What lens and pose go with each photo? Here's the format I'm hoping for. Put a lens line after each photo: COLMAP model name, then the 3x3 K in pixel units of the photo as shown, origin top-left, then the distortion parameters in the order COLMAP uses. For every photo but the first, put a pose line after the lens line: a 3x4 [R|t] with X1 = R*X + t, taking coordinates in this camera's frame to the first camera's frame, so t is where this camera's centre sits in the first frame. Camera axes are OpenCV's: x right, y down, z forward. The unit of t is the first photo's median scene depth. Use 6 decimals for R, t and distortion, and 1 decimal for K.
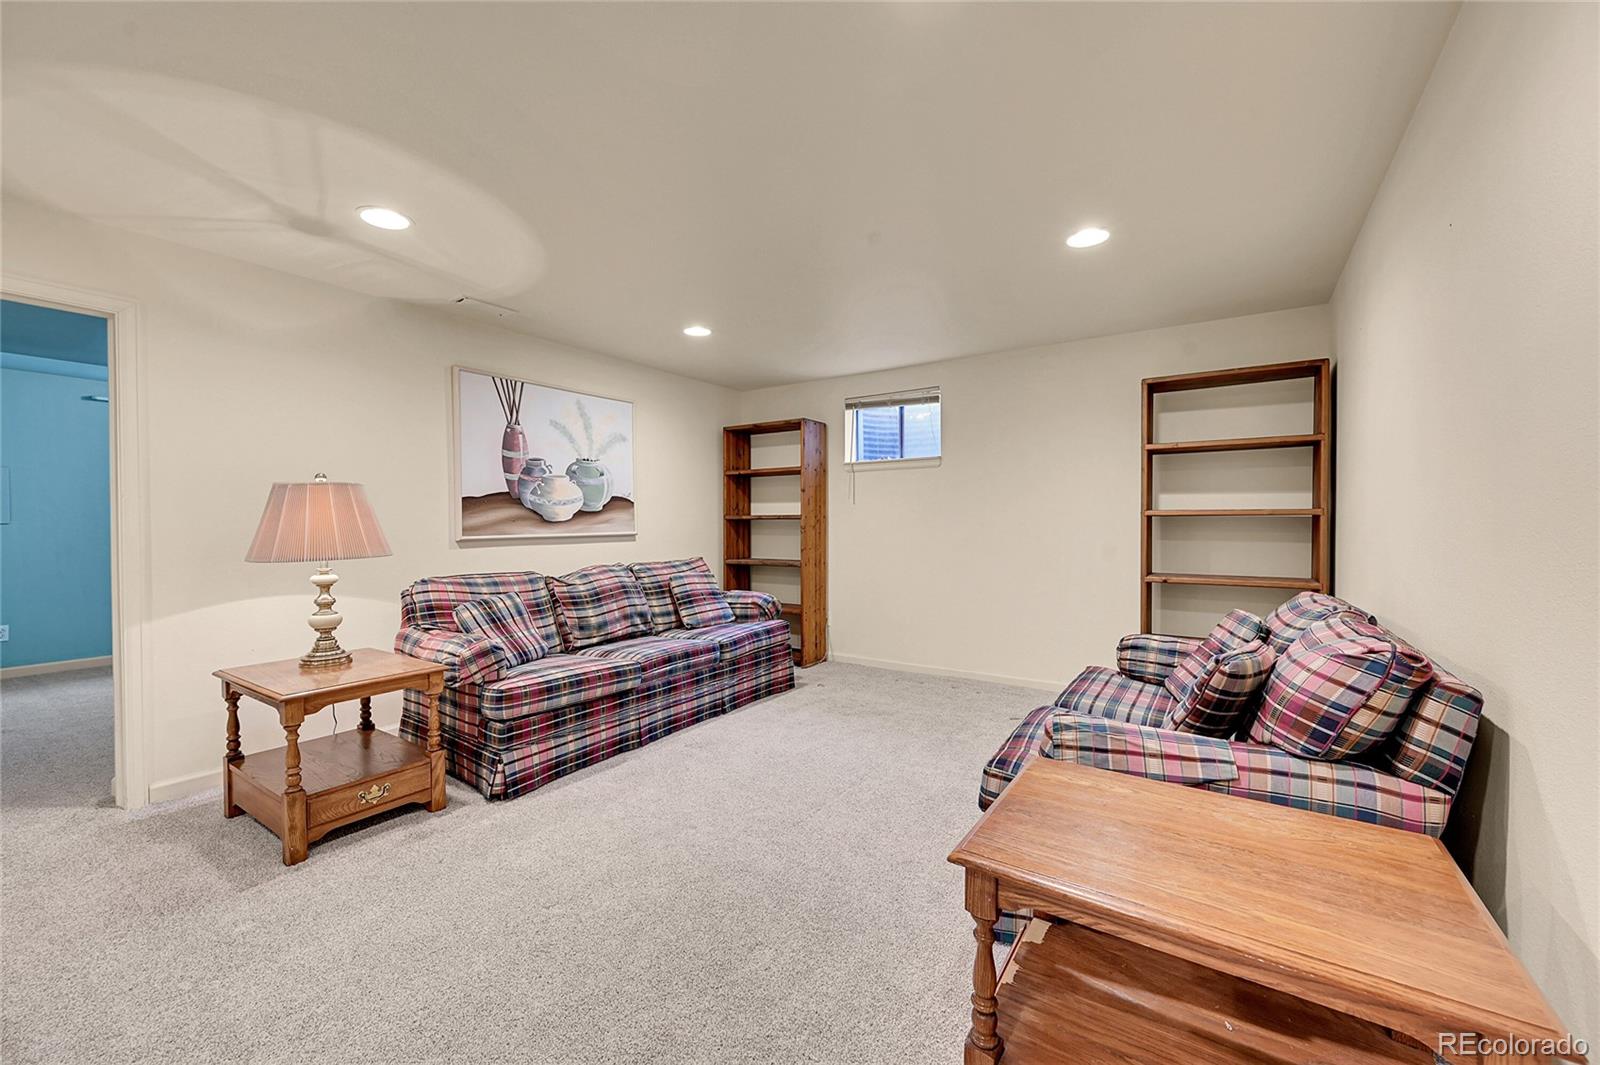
lens RADIAL K [[629.2, 0, 801.3], [0, 629.2, 532.5], [0, 0, 1]] dist [-0.001279, 0.000429]
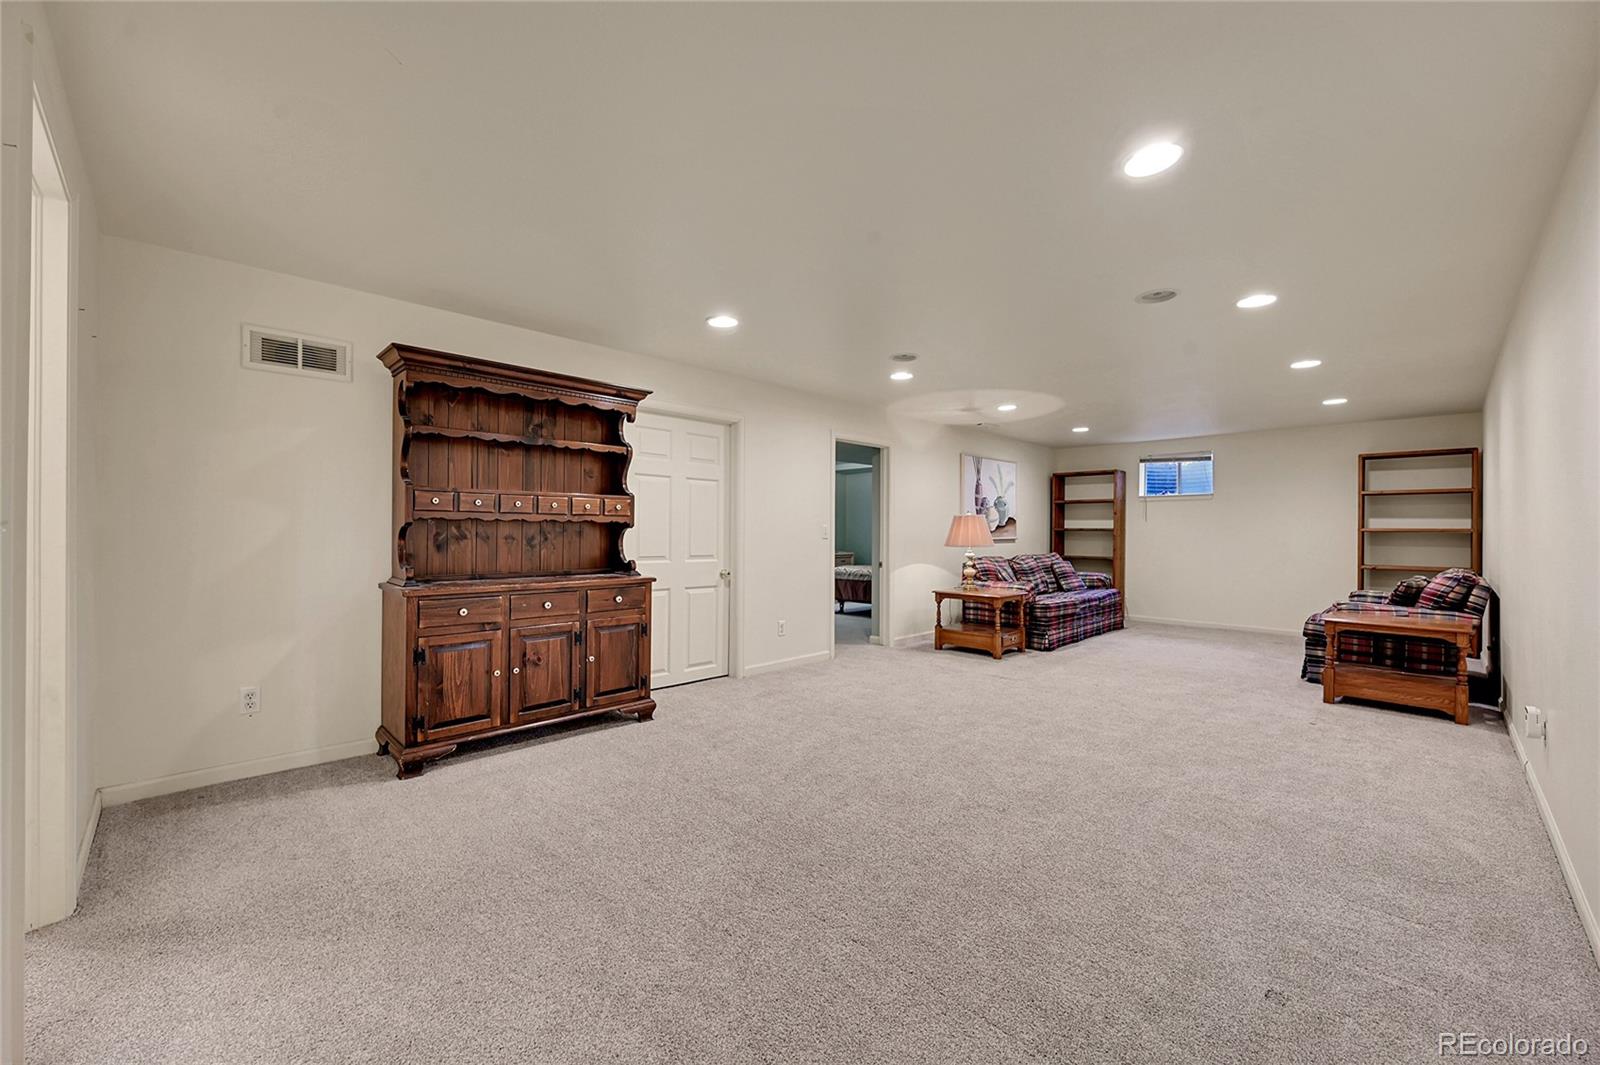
lens RADIAL K [[629.2, 0, 796.3], [0, 629.2, 535.0], [0, 0, 1]] dist [-0.001279, 0.000429]
pose [[0.980127, 0.011644, -0.198031, -0.588451], [-0.013390, 0.999882, -0.007480, 0.015233], [0.197921, 0.009983, 0.980167, -0.937027]]
